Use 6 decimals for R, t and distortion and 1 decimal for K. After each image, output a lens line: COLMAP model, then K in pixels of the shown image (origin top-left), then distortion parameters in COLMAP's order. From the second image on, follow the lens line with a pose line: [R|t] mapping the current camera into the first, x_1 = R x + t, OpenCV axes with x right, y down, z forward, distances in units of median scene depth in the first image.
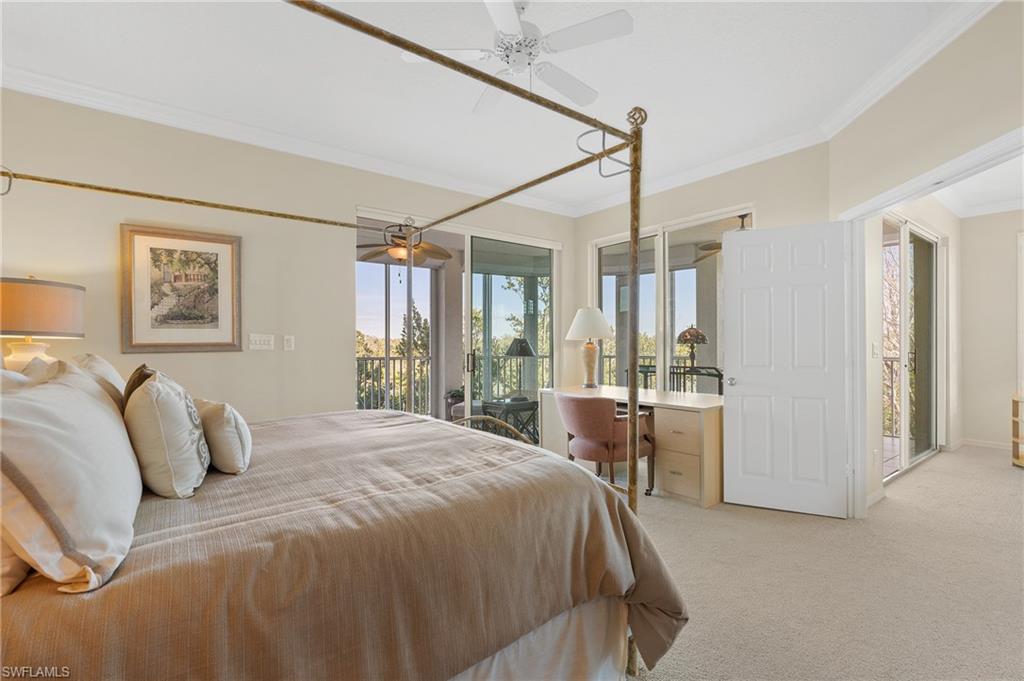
lens RADIAL K [[466.7, 0, 511.4], [0, 466.7, 341.9], [0, 0, 1]] dist [-0.008692, -0.000216]
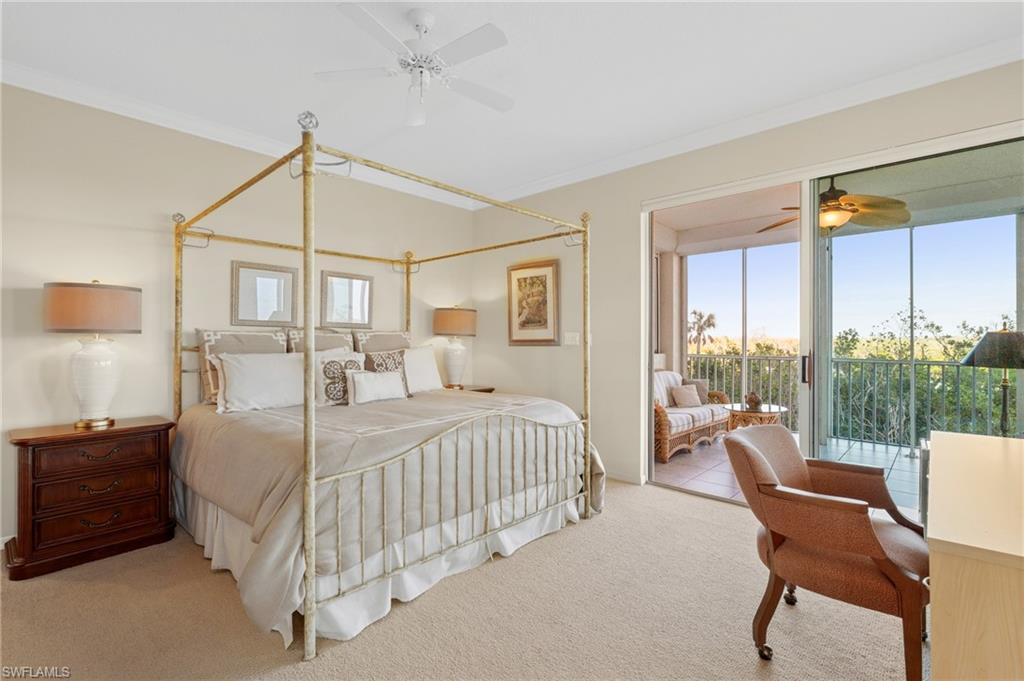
lens RADIAL K [[466.7, 0, 508.7], [0, 466.7, 339.3], [0, 0, 1]] dist [-0.008692, -0.000216]
pose [[0.165725, -0.001038, -0.986171, 0.726754], [0.000500, 0.999999, -0.000968, 0.002931], [0.986172, -0.000333, 0.165726, 0.672184]]
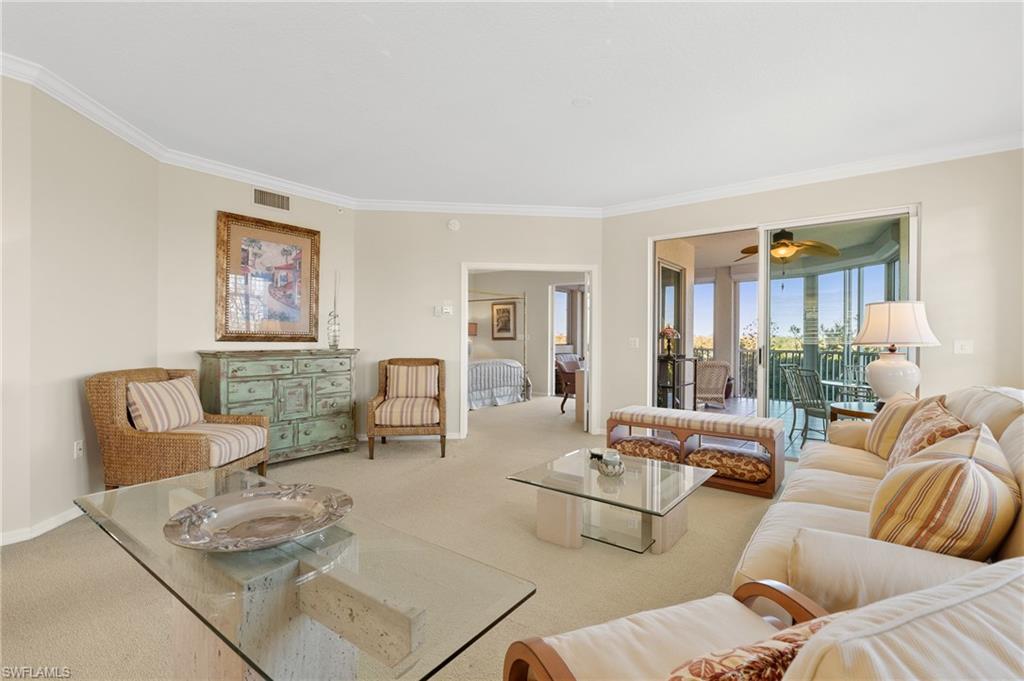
lens RADIAL K [[466.7, 0, 511.5], [0, 466.7, 338.8], [0, 0, 1]] dist [-0.008692, -0.000216]
pose [[0.258797, 0.001879, -0.965930, 2.379044], [-0.002979, 0.999995, 0.001147, 0.007848], [0.965927, 0.002580, 0.258801, 0.219907]]
